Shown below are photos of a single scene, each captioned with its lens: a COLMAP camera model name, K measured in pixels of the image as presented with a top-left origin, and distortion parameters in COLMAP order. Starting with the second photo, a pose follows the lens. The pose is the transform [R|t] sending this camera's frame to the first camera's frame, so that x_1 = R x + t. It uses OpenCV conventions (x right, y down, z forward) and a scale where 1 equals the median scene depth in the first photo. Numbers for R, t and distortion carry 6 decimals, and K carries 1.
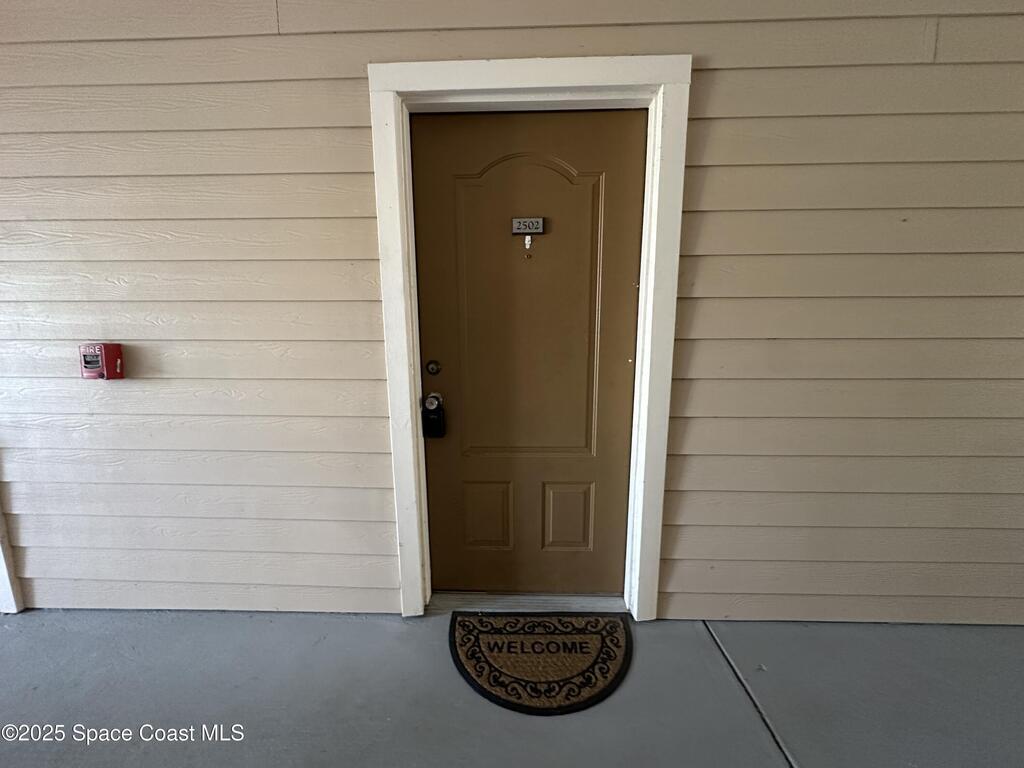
lens RADIAL K [[409.0, 0, 512.0], [0, 409.0, 384.0], [0, 0, 1]] dist [-0.001452, -0.000361]
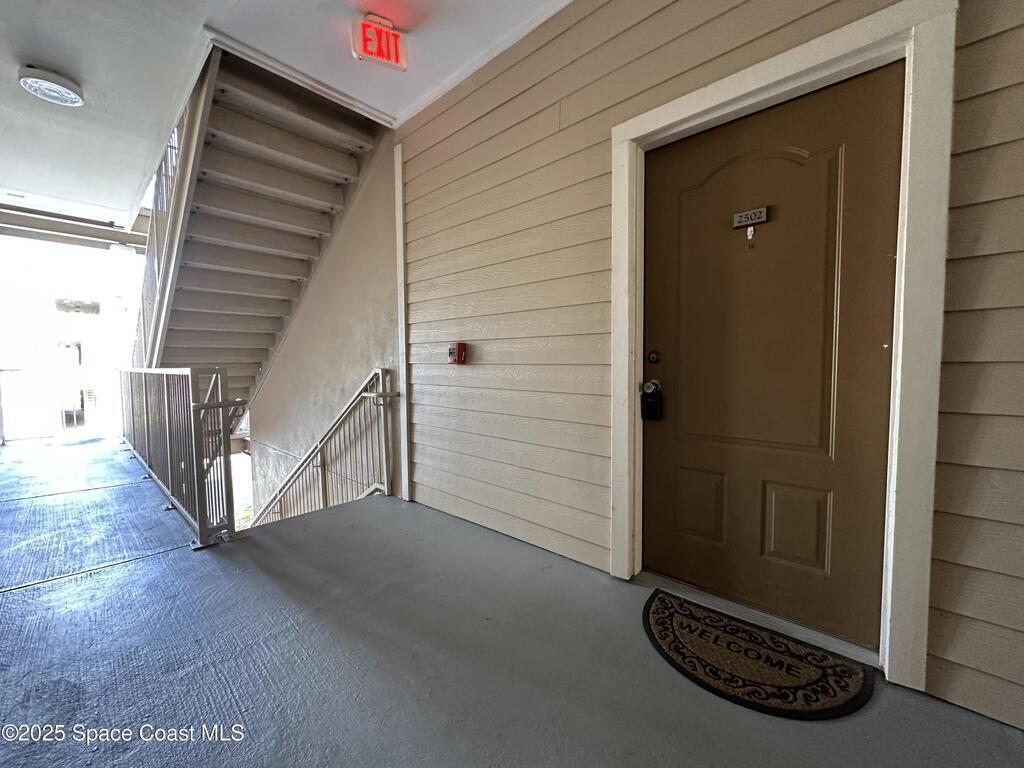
lens RADIAL K [[409.0, 0, 512.0], [0, 409.0, 384.0], [0, 0, 1]] dist [-0.001452, -0.000361]
pose [[0.761585, 0.033174, -0.647215, 0.257377], [-0.108457, 0.991129, -0.076820, 0.171041], [0.638925, 0.128700, 0.758427, -0.112349]]
